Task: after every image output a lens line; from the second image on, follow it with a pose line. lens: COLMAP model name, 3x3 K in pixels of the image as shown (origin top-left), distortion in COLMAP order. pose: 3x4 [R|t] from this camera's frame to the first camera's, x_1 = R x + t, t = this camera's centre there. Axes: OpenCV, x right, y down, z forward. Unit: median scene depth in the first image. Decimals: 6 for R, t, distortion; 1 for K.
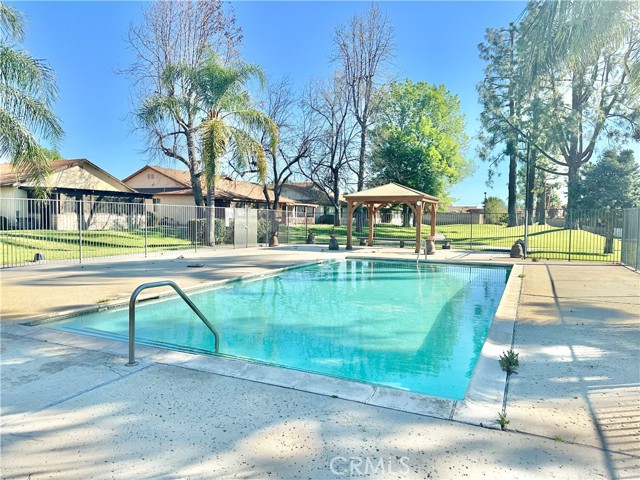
lens RADIAL K [[453.7, 0, 320.8], [0, 453.7, 239.5], [0, 0, 1]] dist [0.023428, -0.017348]
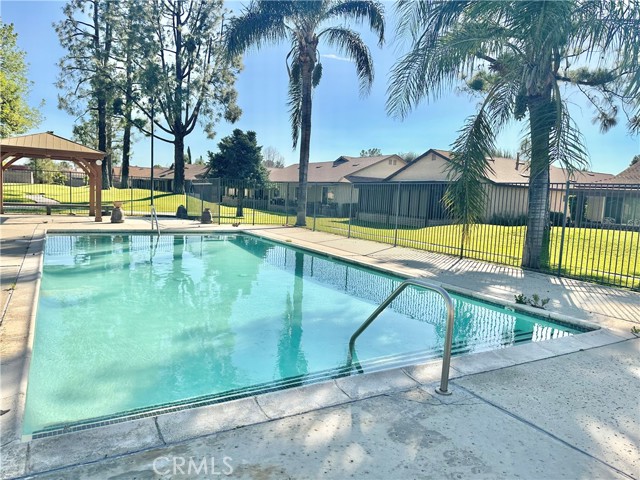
lens RADIAL K [[453.7, 0, 321.3], [0, 453.7, 242.6], [0, 0, 1]] dist [0.023428, -0.017348]
pose [[0.564068, -0.069284, 0.822817, -0.185120], [-0.006558, 0.996066, 0.088369, -0.006938], [-0.825702, -0.055242, 0.561394, 0.121868]]
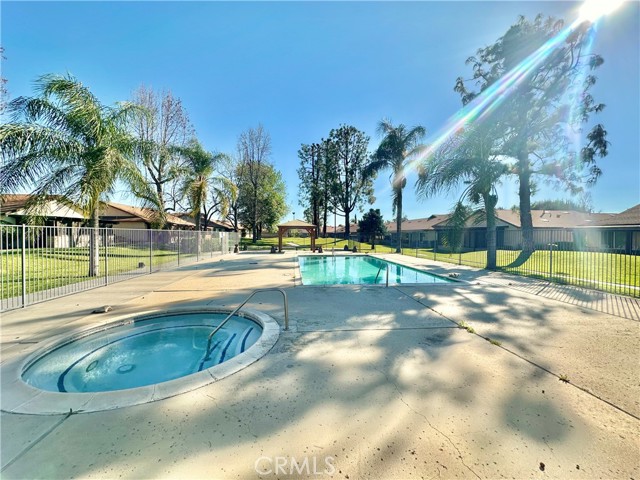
lens RADIAL K [[256.8, 0, 320.4], [0, 256.8, 240.1], [0, 0, 1]] dist [-0.002490, -0.000090]
pose [[0.854360, -0.020890, 0.519262, -0.286224], [0.032297, 0.999395, -0.012933, -0.008958], [-0.518678, 0.027820, 0.854517, -0.051115]]
